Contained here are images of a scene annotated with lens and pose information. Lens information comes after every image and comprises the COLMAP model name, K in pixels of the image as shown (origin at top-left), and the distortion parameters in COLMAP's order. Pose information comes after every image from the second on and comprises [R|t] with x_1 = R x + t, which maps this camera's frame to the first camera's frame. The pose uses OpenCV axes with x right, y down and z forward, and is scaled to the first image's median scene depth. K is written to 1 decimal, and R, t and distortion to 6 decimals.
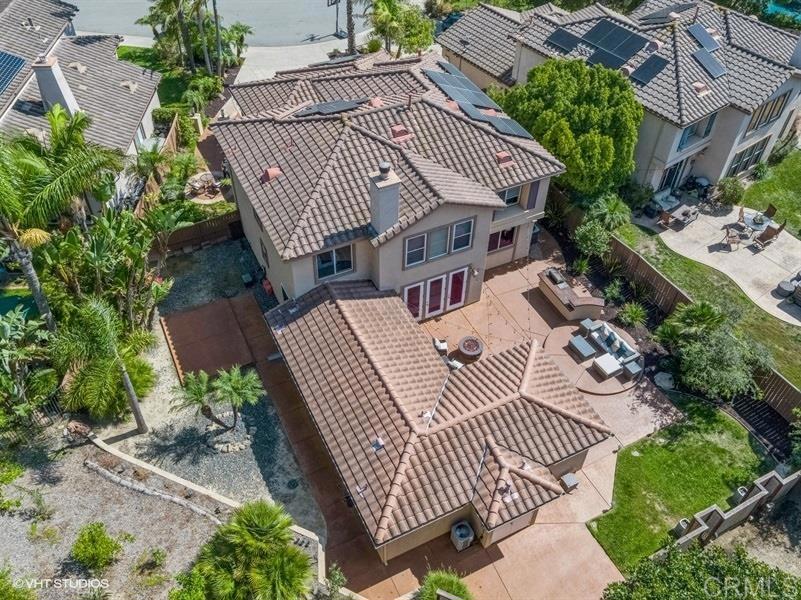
lens RADIAL K [[693.6, 0, 400.5], [0, 693.6, 300.0], [0, 0, 1]] dist [-0.003540, 0.009858]
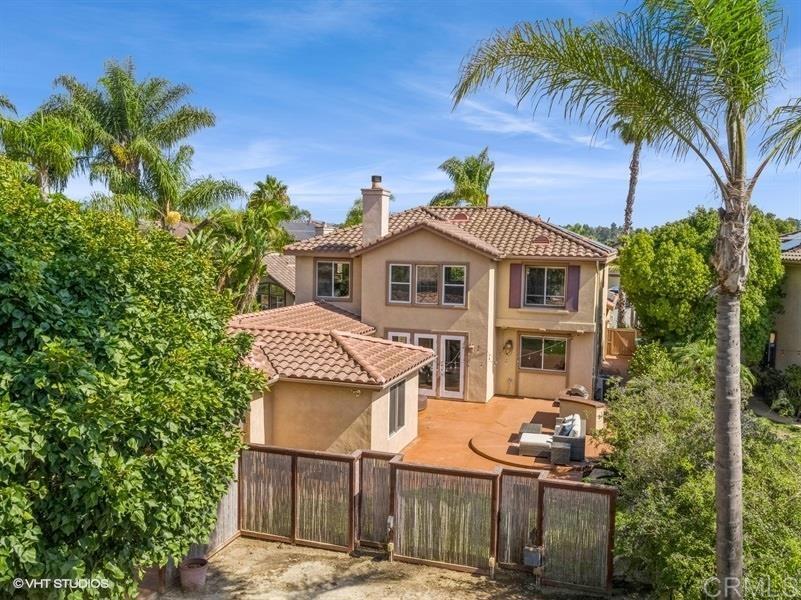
lens RADIAL K [[693.6, 0, 400.5], [0, 693.6, 300.0], [0, 0, 1]] dist [-0.003540, 0.009858]
pose [[0.708235, 0.054527, -0.703868, 0.685652], [-0.505521, 0.735124, -0.451709, 0.371313], [0.492800, 0.675736, 0.548205, 0.474888]]
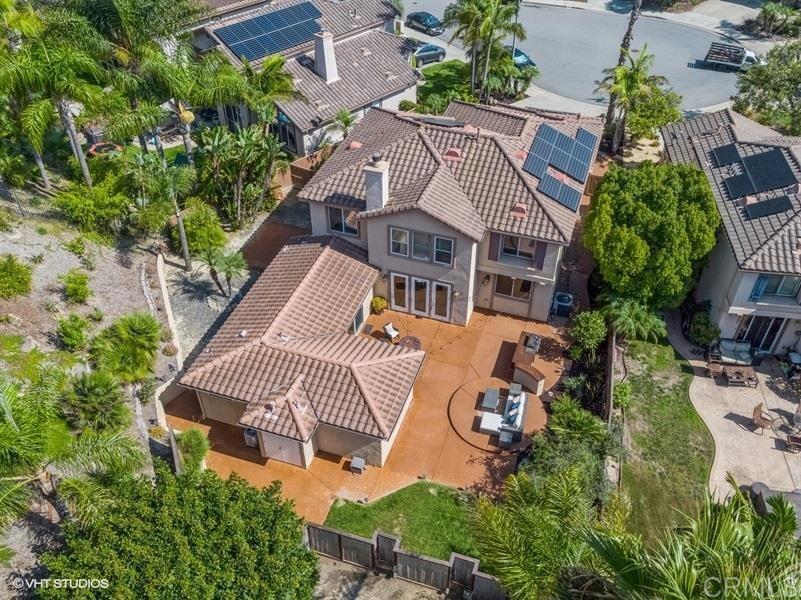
lens RADIAL K [[693.6, 0, 400.5], [0, 693.6, 300.0], [0, 0, 1]] dist [-0.003540, 0.009858]
pose [[0.705536, 0.450133, -0.547357, 0.690412], [-0.495774, 0.865408, 0.072644, -0.071205], [0.506386, 0.220113, 0.833740, 0.045683]]
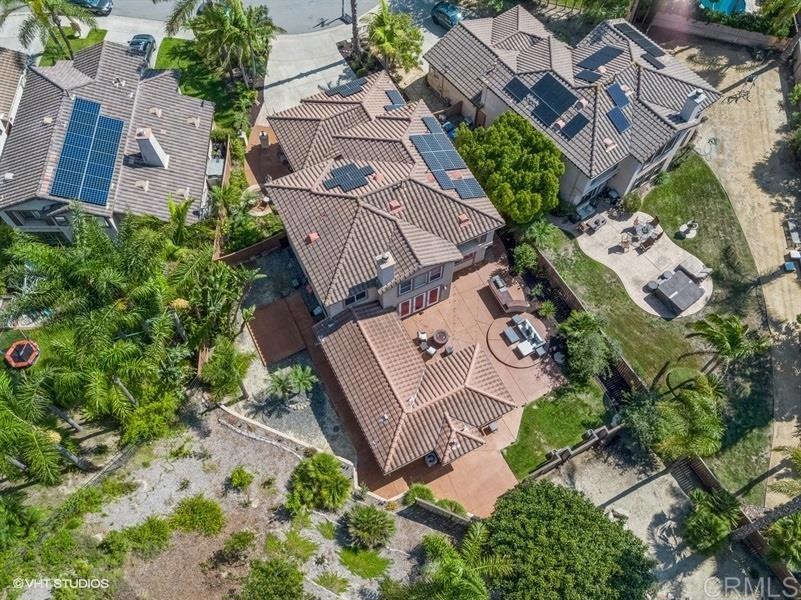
lens RADIAL K [[693.6, 0, 400.5], [0, 693.6, 300.0], [0, 0, 1]] dist [-0.003540, 0.009858]
pose [[0.999932, -0.009153, -0.007235, 0.020829], [0.010870, 0.956148, 0.292684, -0.497541], [0.004239, -0.292742, 0.956182, -0.520505]]
